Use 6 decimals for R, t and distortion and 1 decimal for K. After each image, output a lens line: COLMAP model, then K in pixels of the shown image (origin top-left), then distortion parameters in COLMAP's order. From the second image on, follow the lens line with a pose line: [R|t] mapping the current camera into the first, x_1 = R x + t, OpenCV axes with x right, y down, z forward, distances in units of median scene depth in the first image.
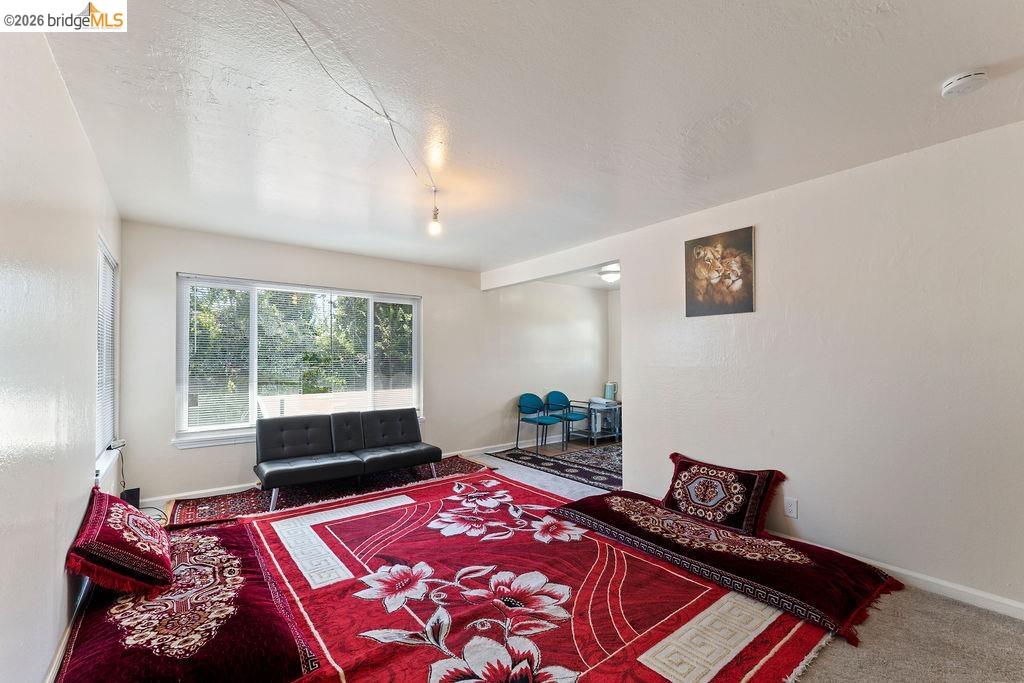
lens RADIAL K [[422.0, 0, 511.6], [0, 422.0, 351.0], [0, 0, 1]] dist [-0.006846, -0.000015]
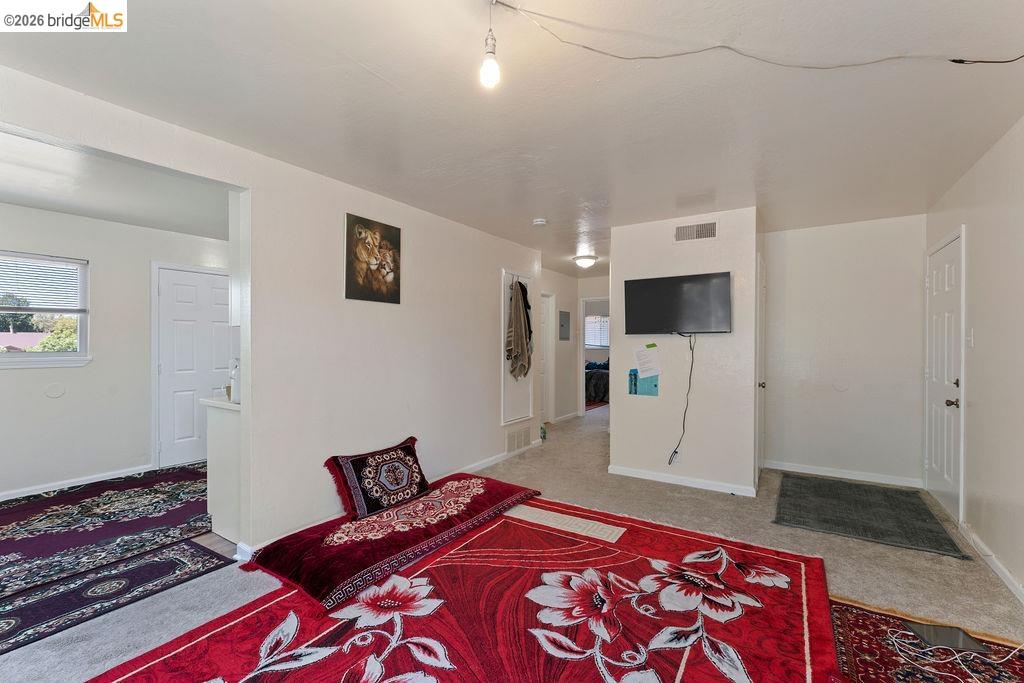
lens RADIAL K [[422.0, 0, 514.0], [0, 422.0, 341.7], [0, 0, 1]] dist [-0.006846, -0.000015]
pose [[-0.294133, 0.002499, 0.955761, -0.584309], [-0.016764, 0.999829, -0.007773, 0.012284], [-0.955617, -0.018309, -0.294041, 1.000680]]
